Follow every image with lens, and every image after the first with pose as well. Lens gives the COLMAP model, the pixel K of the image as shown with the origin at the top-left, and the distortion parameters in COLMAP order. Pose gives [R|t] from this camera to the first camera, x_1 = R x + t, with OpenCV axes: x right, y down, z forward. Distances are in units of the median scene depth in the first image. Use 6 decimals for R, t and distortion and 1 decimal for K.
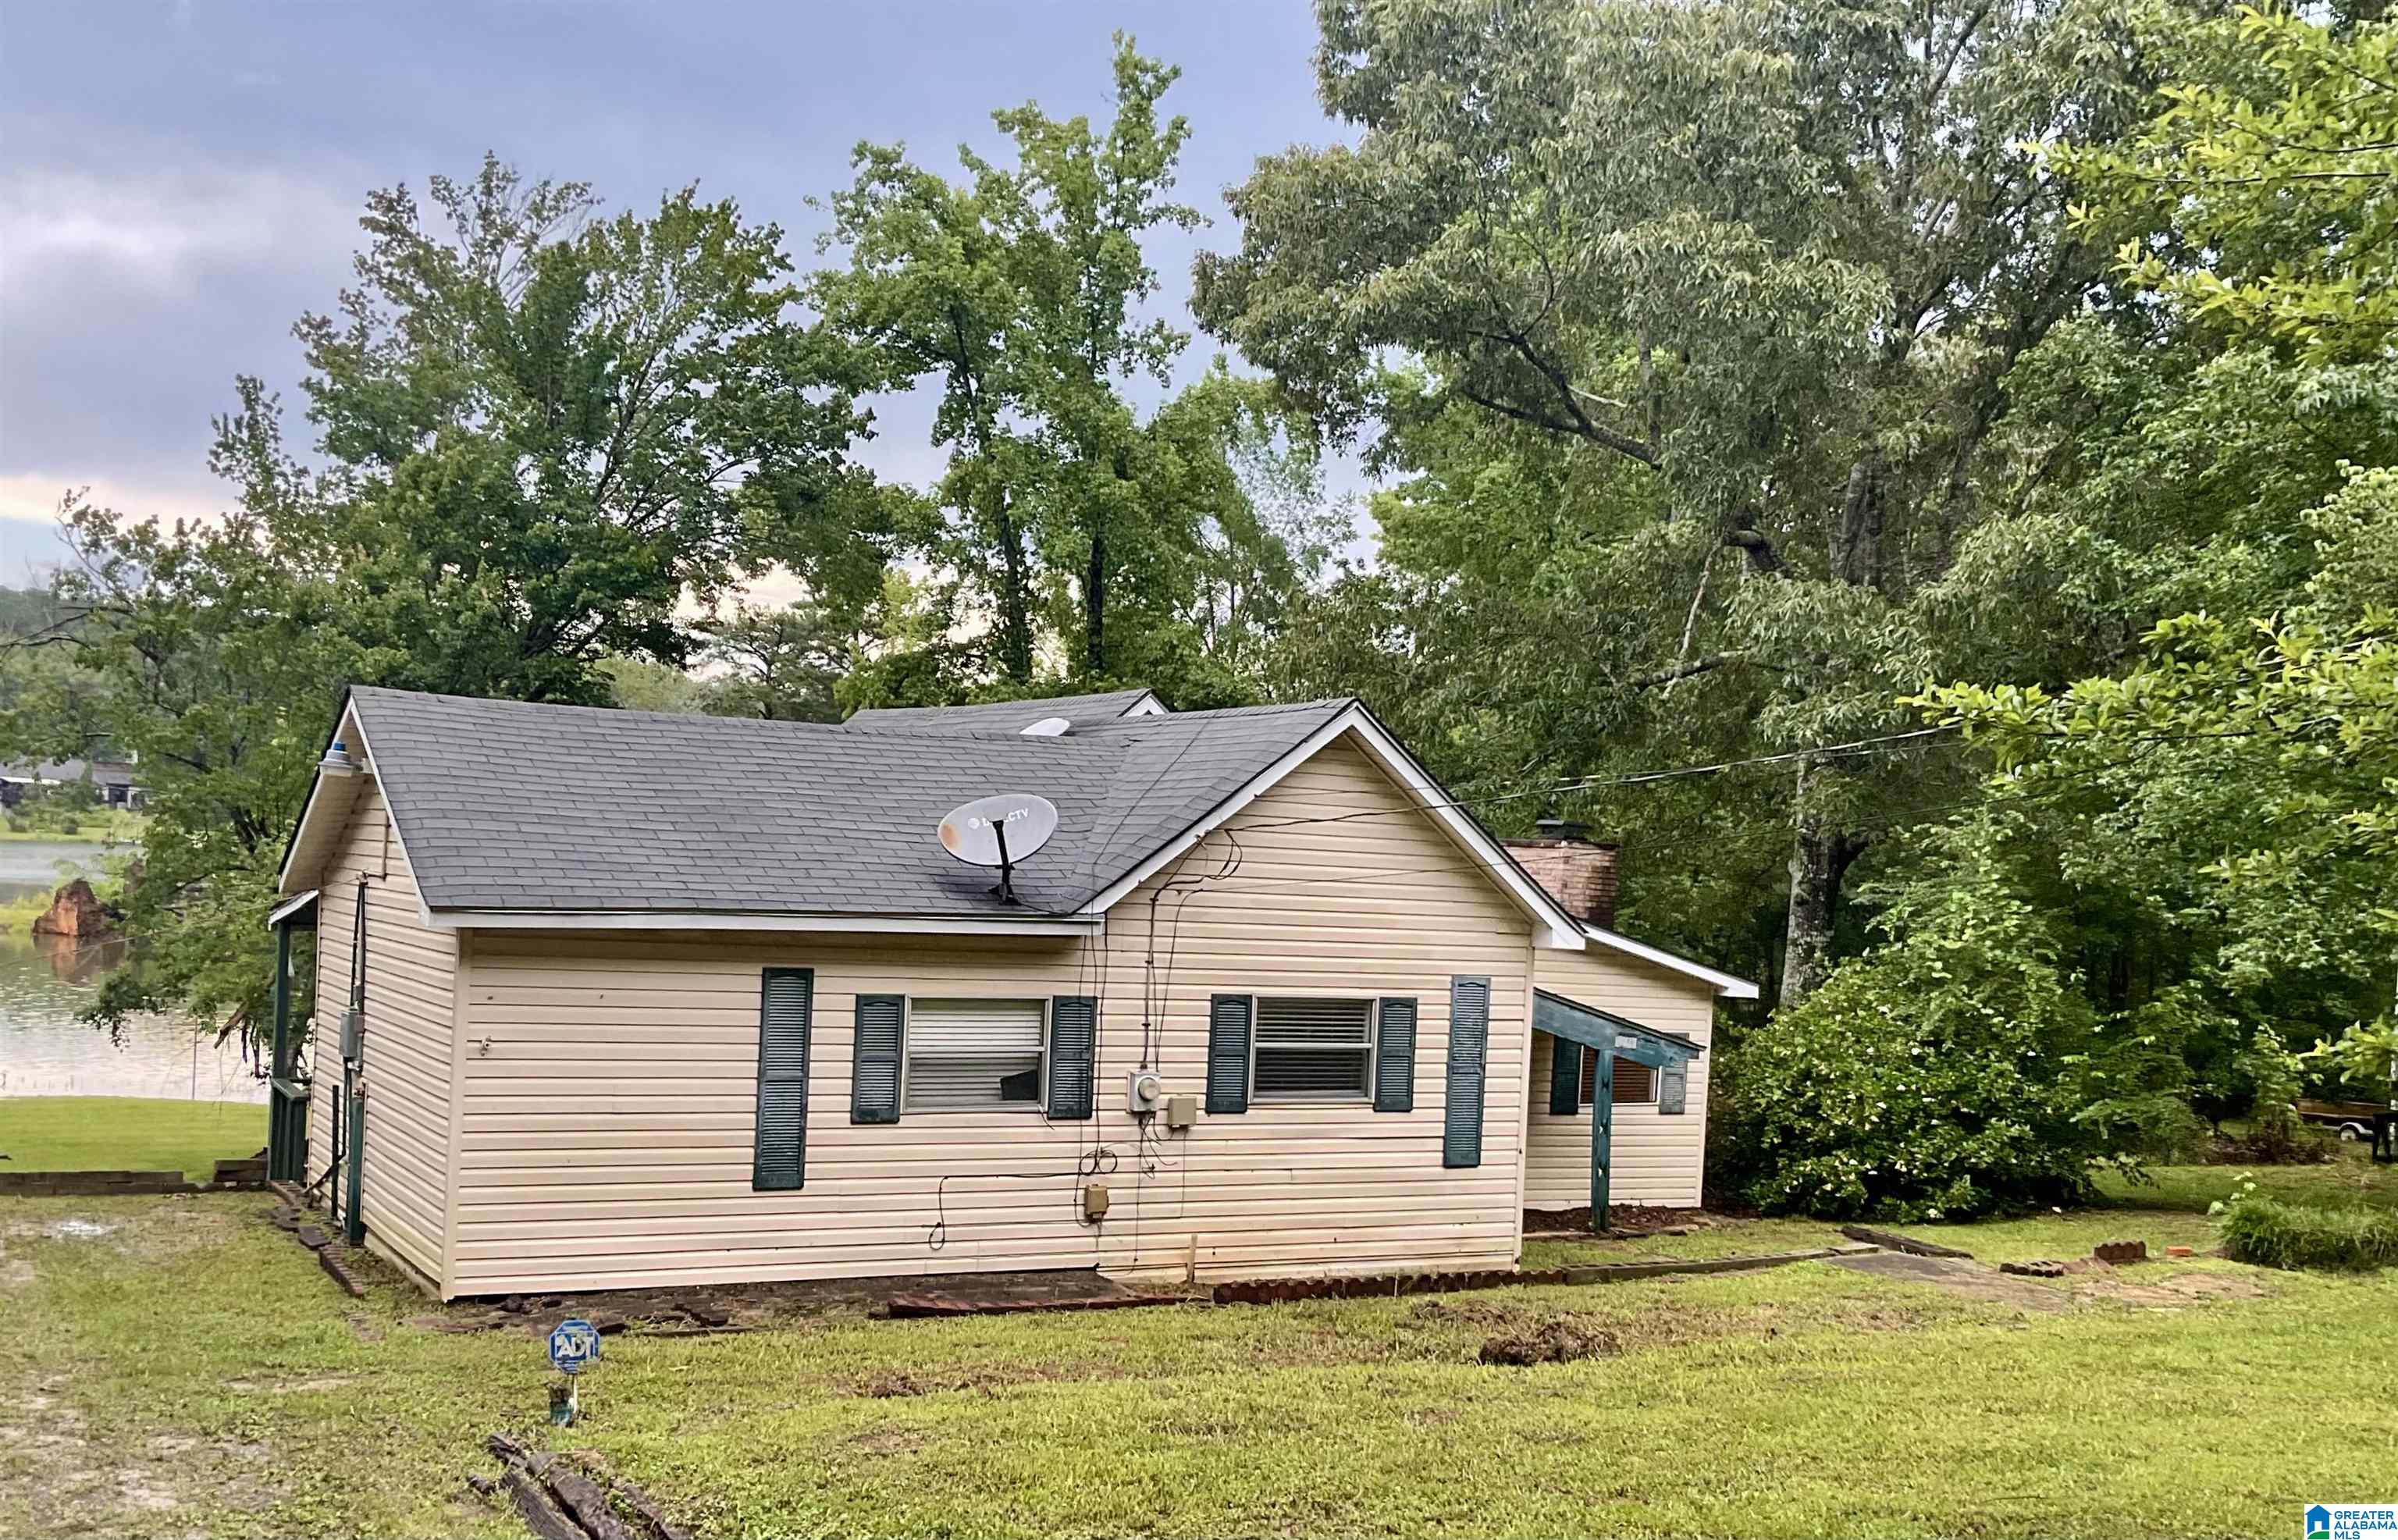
lens RADIAL K [[2410.7, 0, 1199.3], [0, 2410.7, 768.3], [0, 0, 1]] dist [0.069458, 0.000000]
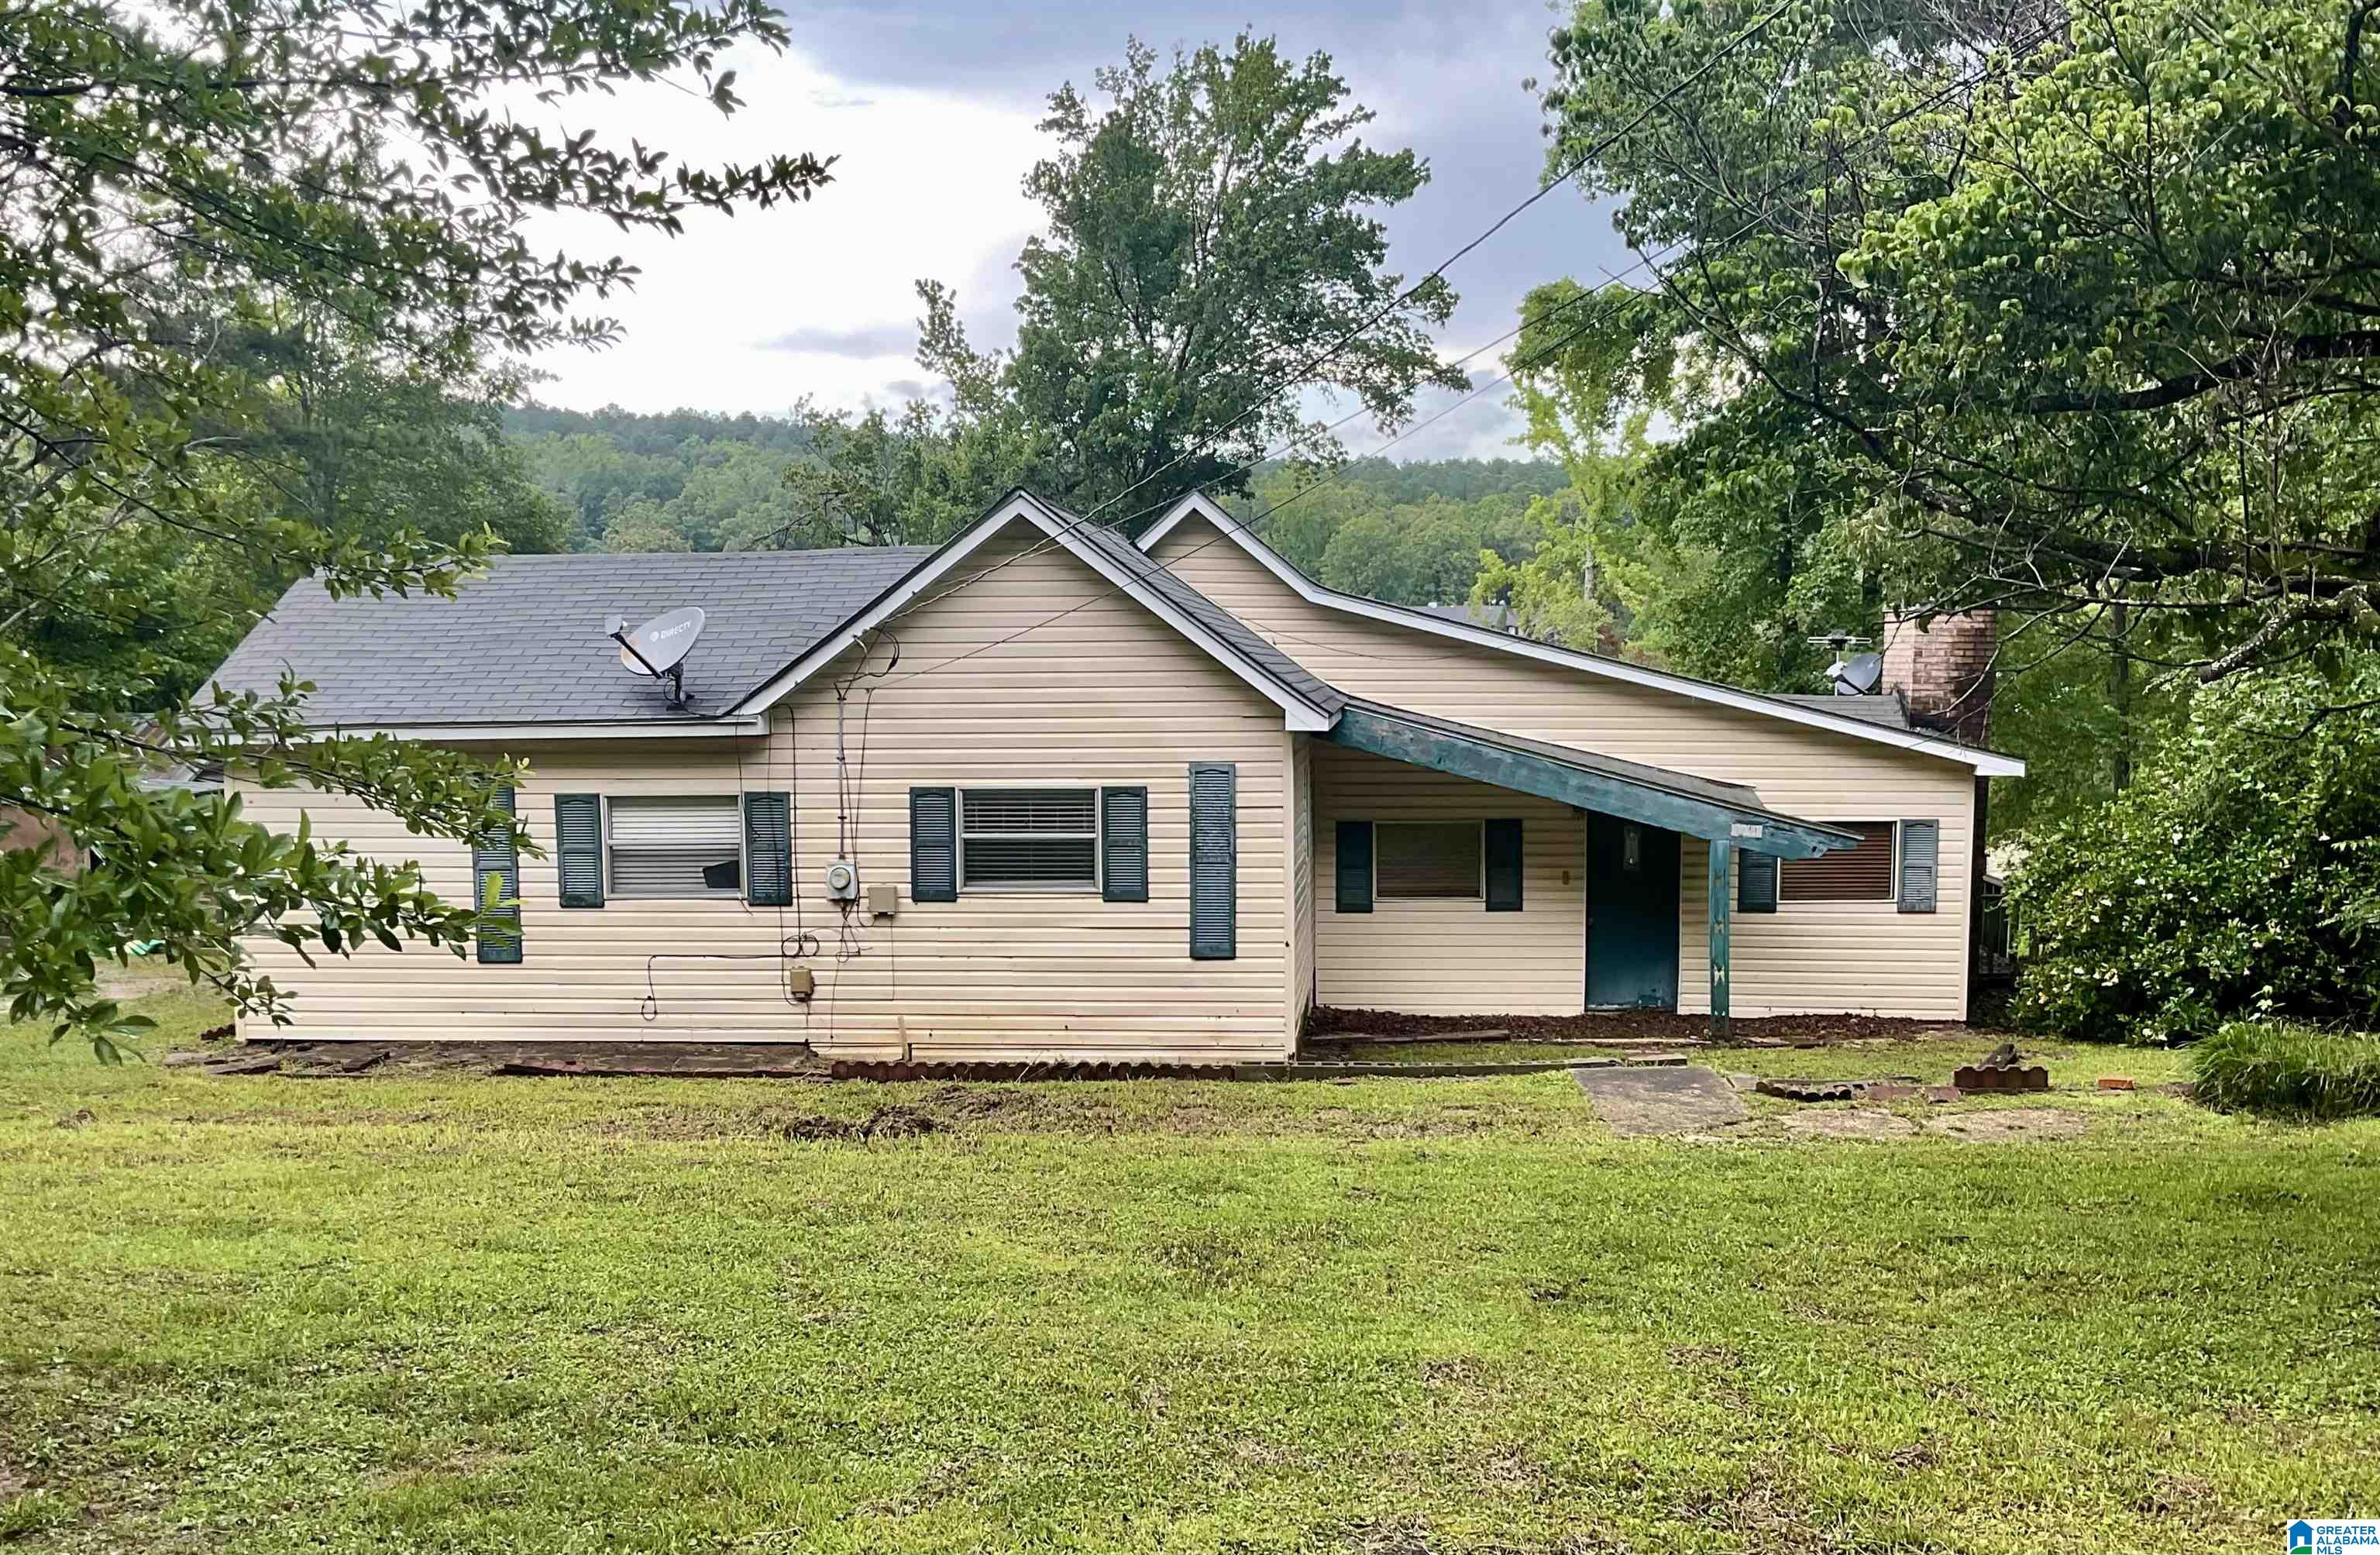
lens RADIAL K [[2324.0, 0, 1190.3], [0, 2324.0, 787.8], [0, 0, 1]] dist [0.067500, 0.000000]
pose [[0.822472, -0.022840, -0.568347, 0.669172], [0.071052, 0.995493, 0.062816, 0.039731], [0.564351, -0.092046, 0.820387, 0.250178]]
